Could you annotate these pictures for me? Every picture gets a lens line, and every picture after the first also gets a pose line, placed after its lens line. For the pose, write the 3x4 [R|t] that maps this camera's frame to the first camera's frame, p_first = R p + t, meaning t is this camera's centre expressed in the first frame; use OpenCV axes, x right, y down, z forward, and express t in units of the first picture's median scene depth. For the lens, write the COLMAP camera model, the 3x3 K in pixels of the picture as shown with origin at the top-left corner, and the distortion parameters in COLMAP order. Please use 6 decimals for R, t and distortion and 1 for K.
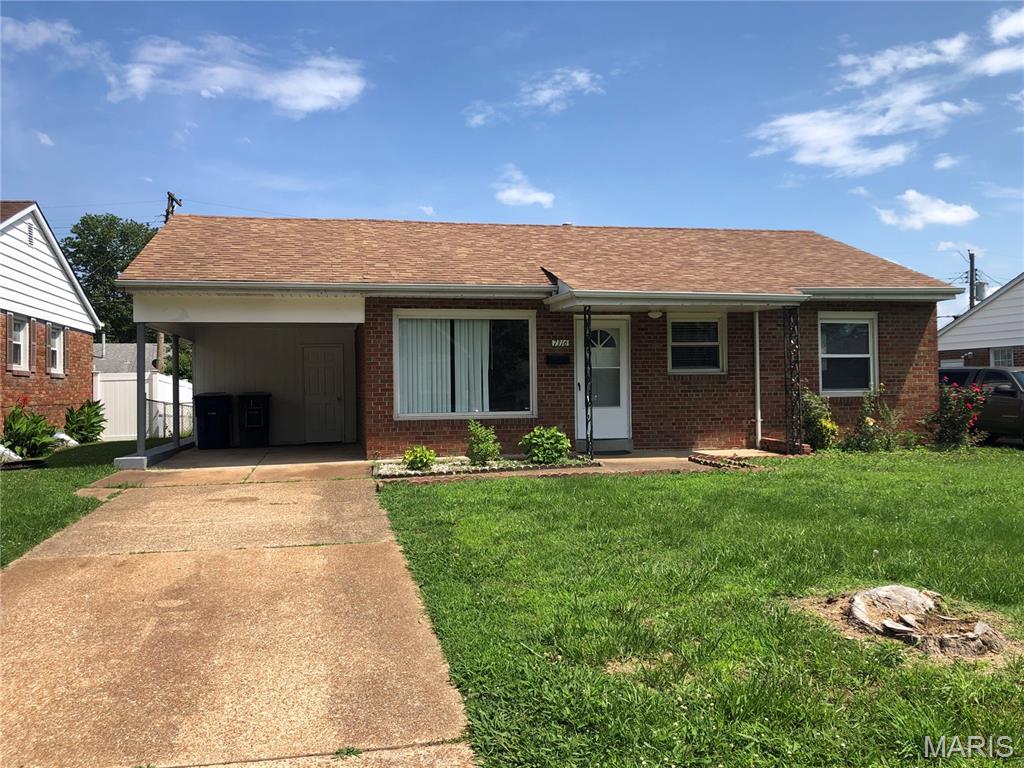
lens RADIAL K [[845.6, 0, 531.4], [0, 845.6, 380.5], [0, 0, 1]] dist [0.082789, -0.195176]
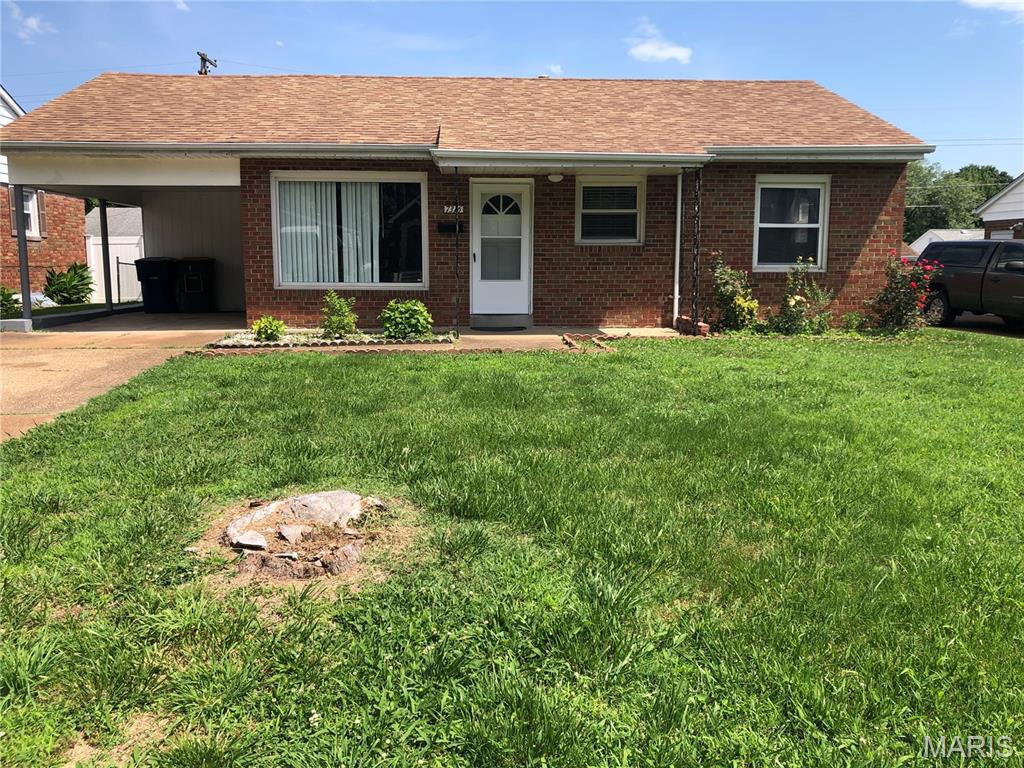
lens RADIAL K [[845.6, 0, 531.4], [0, 845.6, 380.5], [0, 0, 1]] dist [0.082789, -0.195176]
pose [[0.988681, 0.035141, -0.145857, 0.255992], [-0.012522, 0.988119, 0.153182, -0.002216], [0.149507, -0.149622, 0.977375, 0.073398]]
